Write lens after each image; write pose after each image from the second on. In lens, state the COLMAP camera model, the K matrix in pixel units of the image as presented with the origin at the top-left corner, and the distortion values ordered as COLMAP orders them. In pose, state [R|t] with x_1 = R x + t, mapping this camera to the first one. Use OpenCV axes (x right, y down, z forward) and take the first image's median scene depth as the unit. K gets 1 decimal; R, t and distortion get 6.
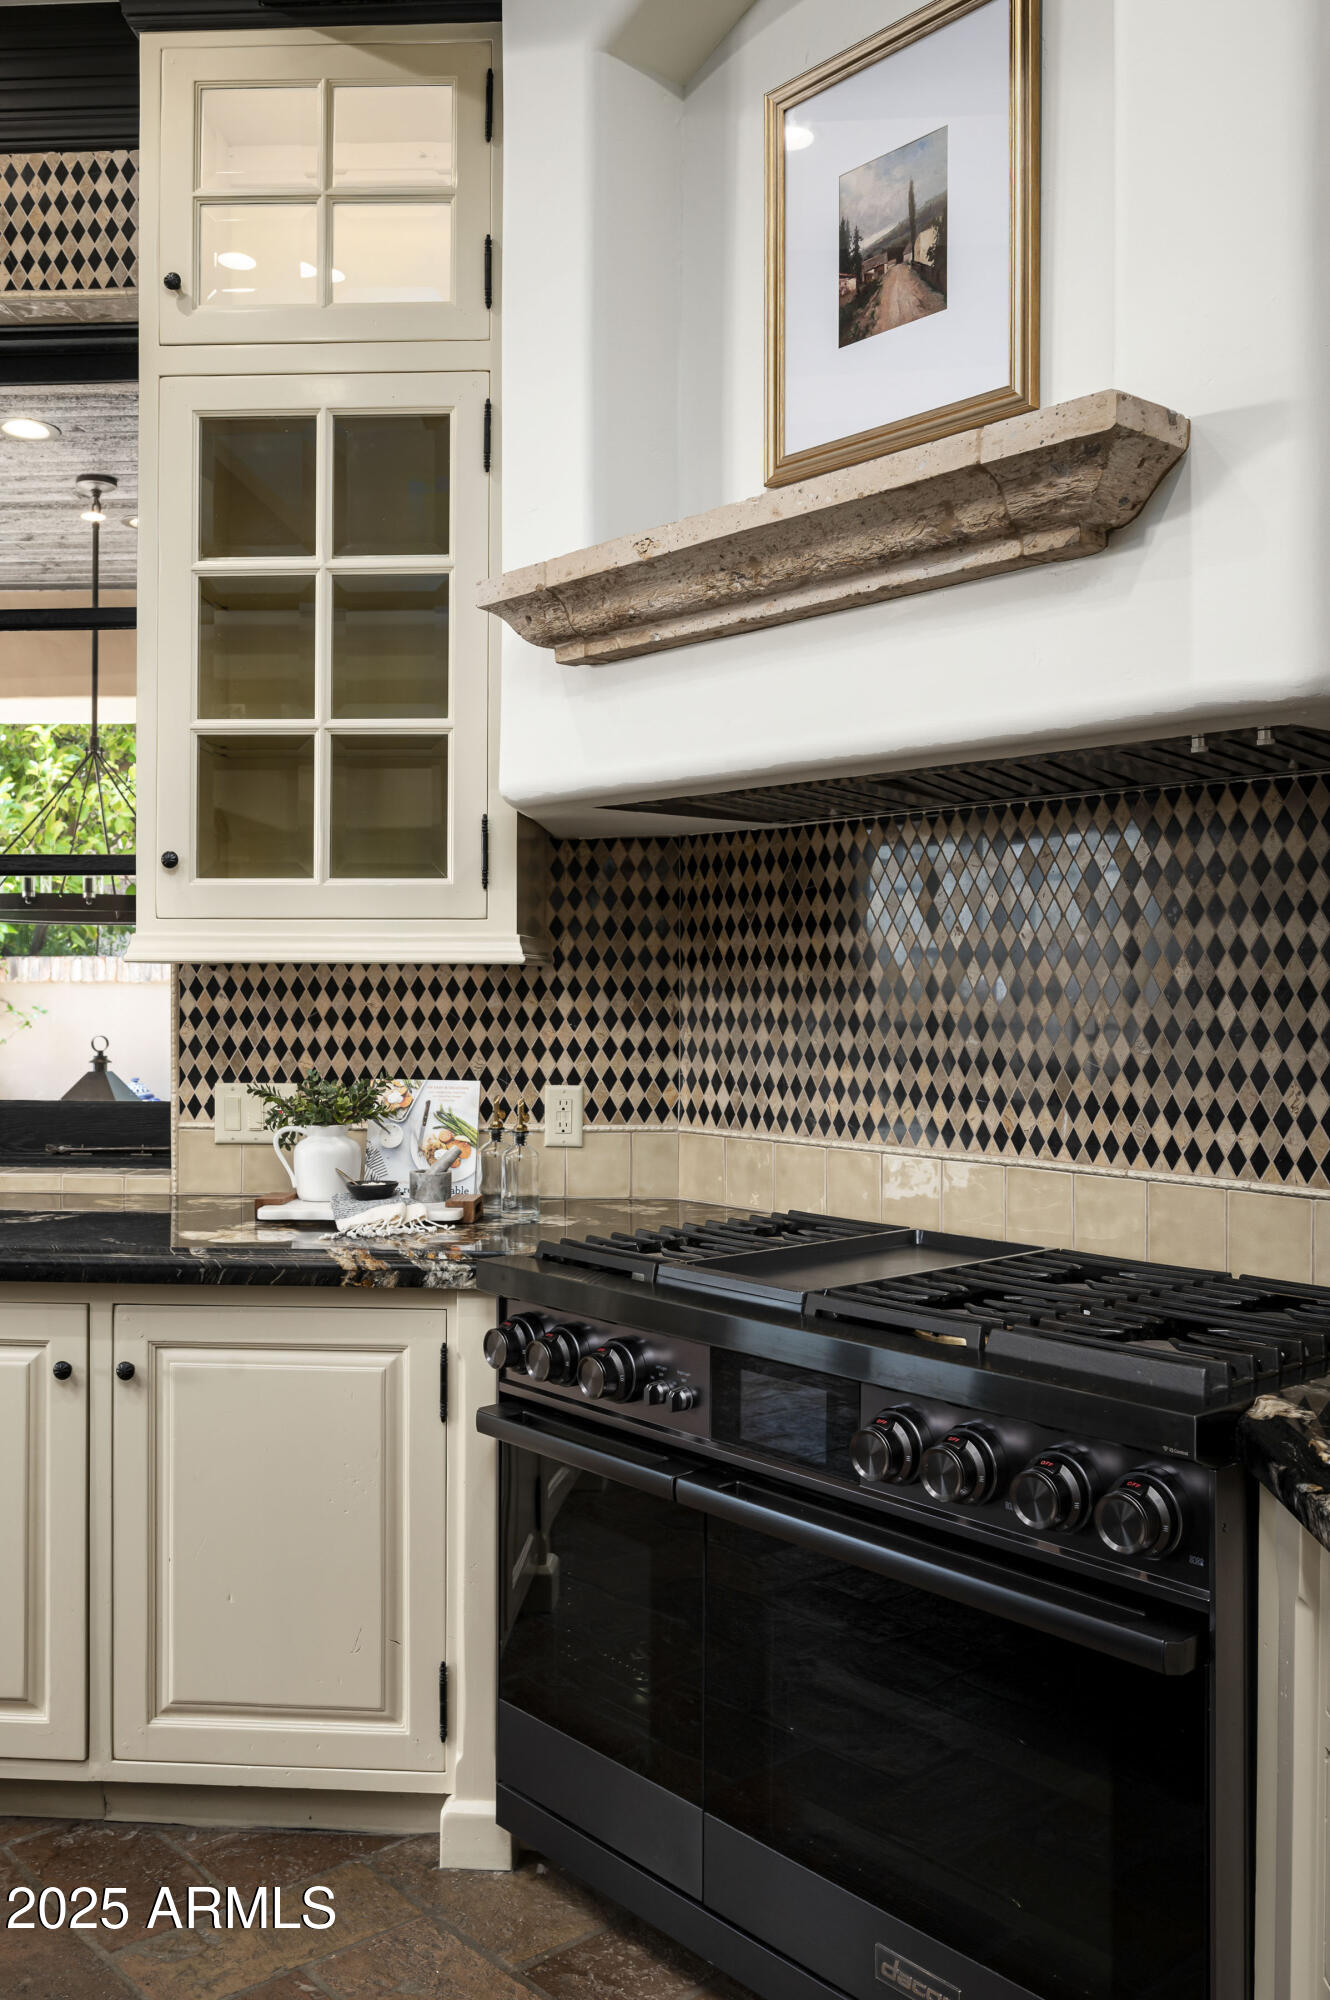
lens RADIAL K [[1638.4, 0, 665.7], [0, 1638.4, 985.8], [0, 0, 1]] dist [-0.000462, 0.003139]
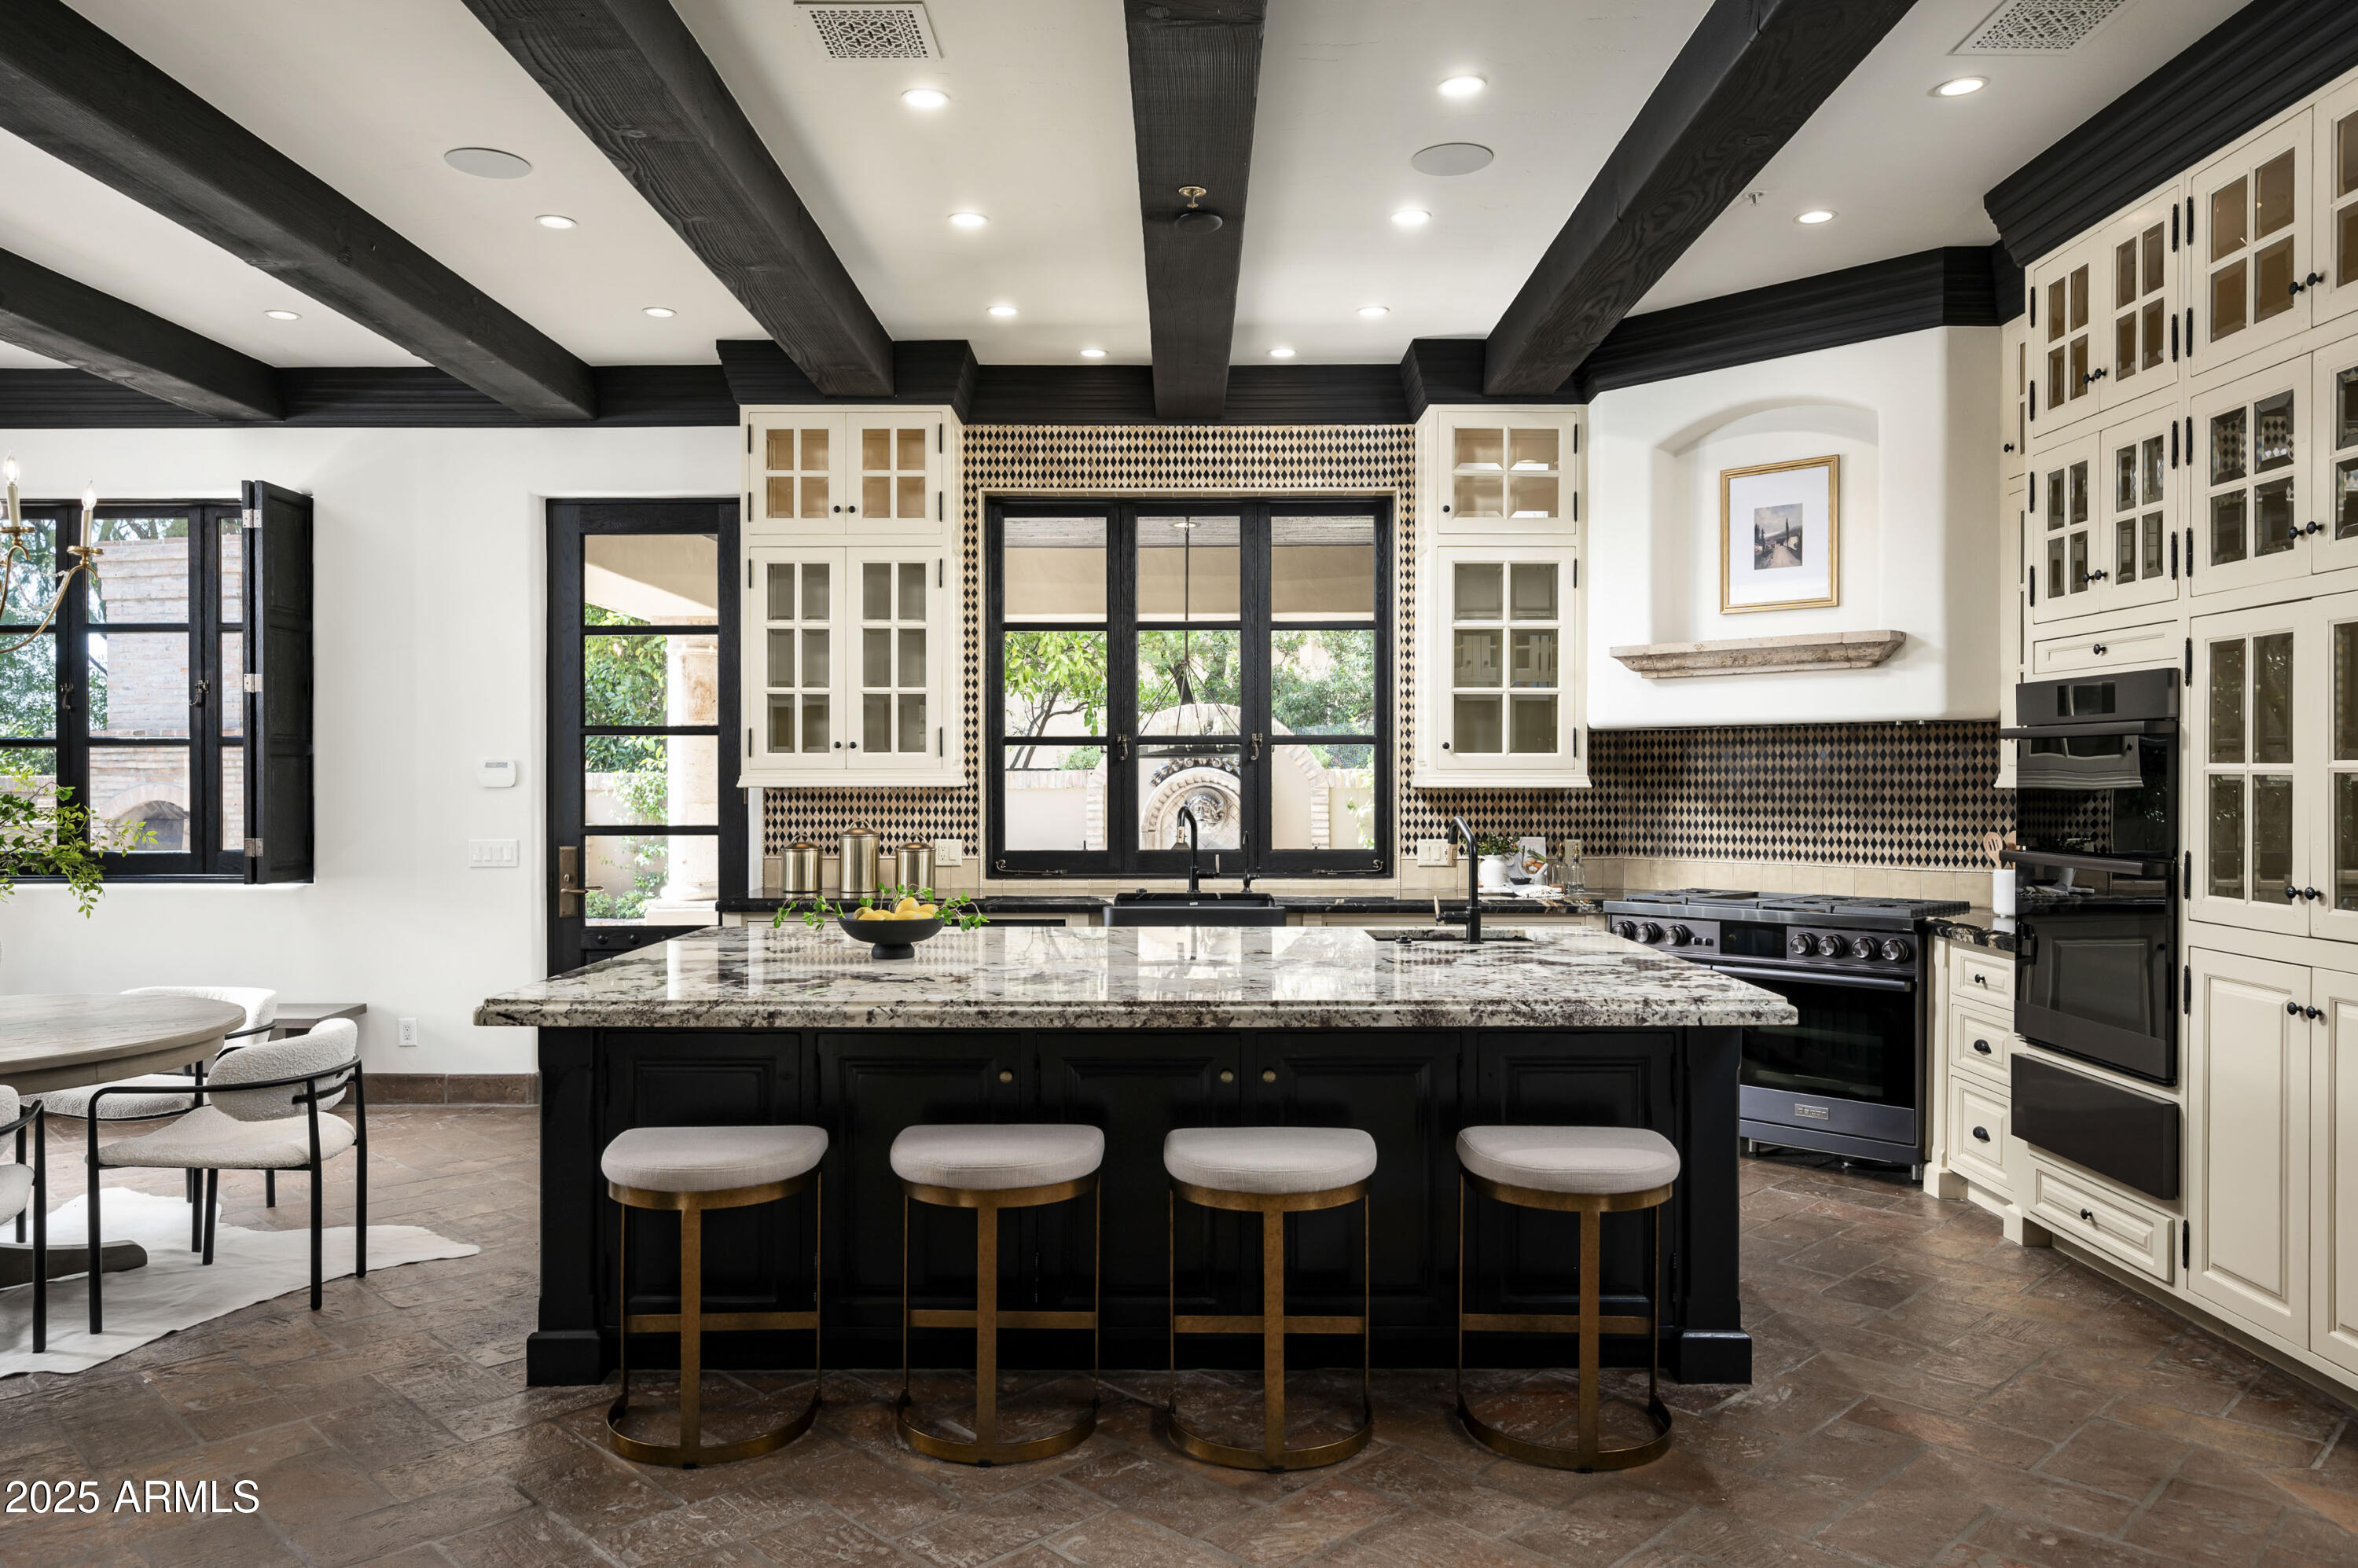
lens RADIAL K [[1577.6, 0, 1167.4], [0, 1577.6, 797.5], [0, 0, 1]] dist [-0.006008, -0.004992]
pose [[0.999231, -0.003448, 0.039045, -0.796138], [0.003144, 0.999964, 0.007841, -0.018804], [-0.039071, -0.007712, 0.999207, -1.313637]]
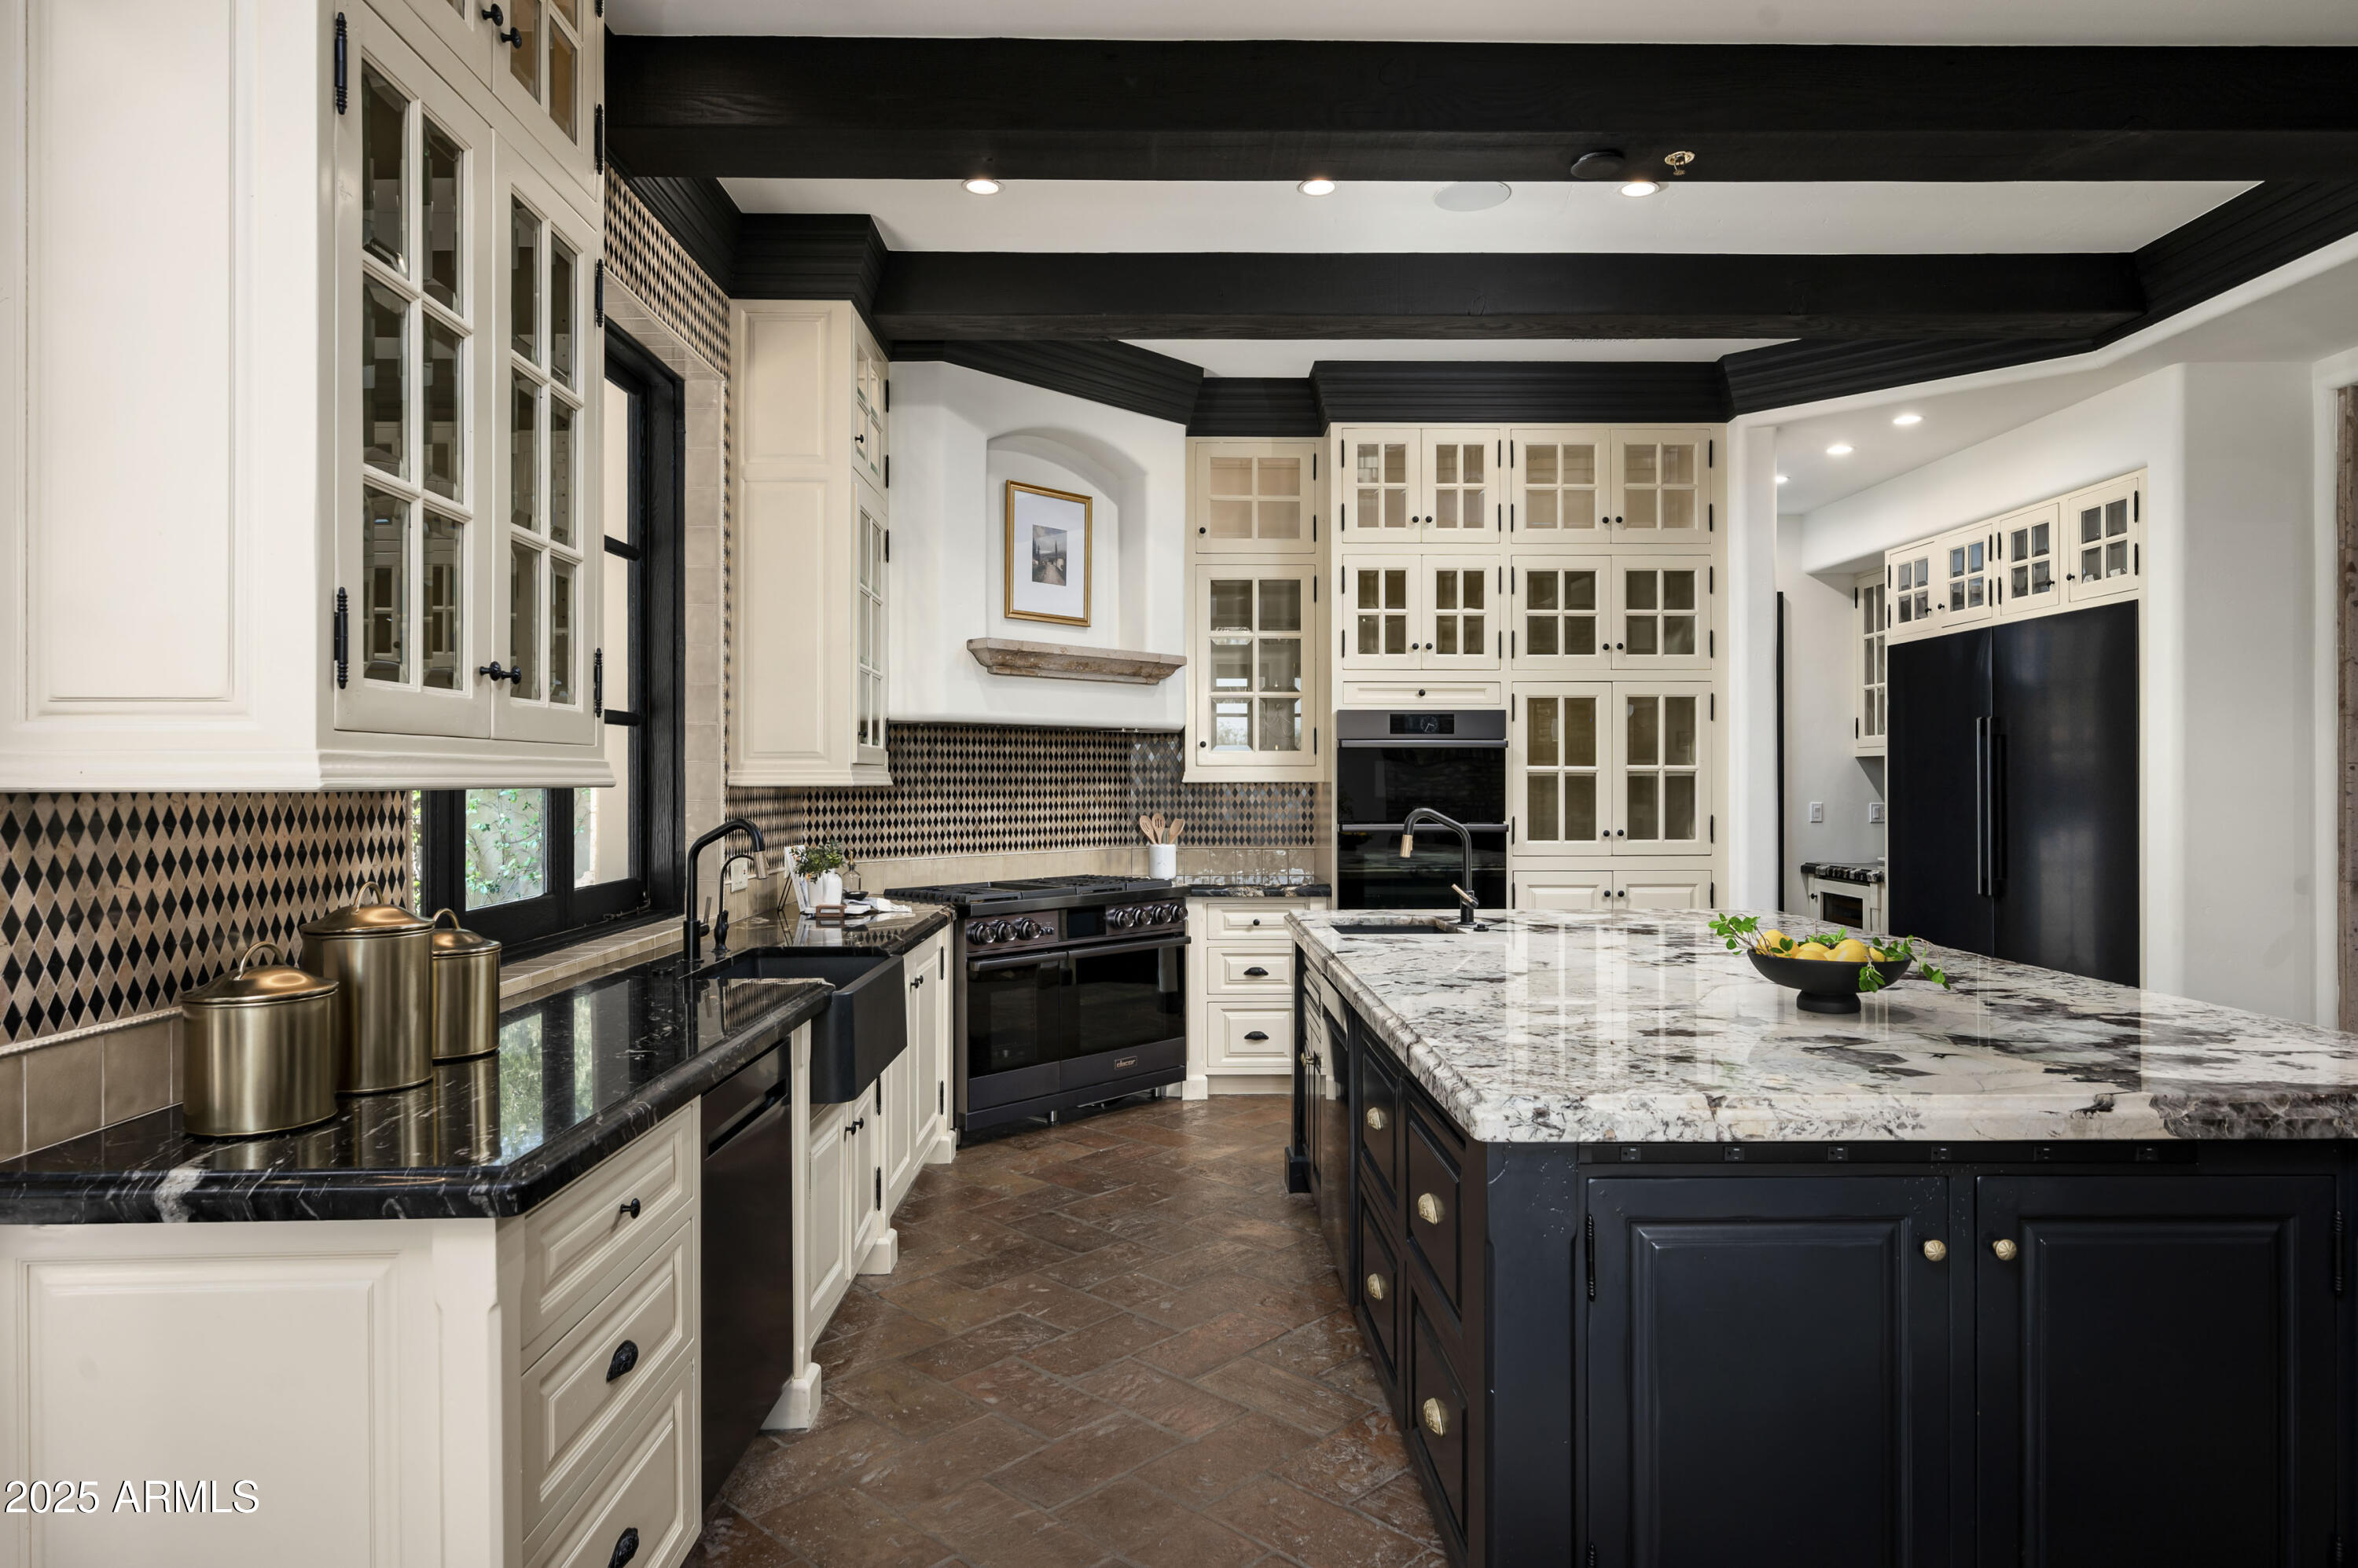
lens RADIAL K [[1390.6, 0, 1170.2], [0, 1390.6, 782.0], [0, 0, 1]] dist [0.002883, 0.000124]
pose [[-0.057922, -0.003044, 0.998317, -1.948263], [0.006893, 0.999970, 0.003448, -0.021389], [-0.998297, 0.007081, -0.057899, 0.710332]]
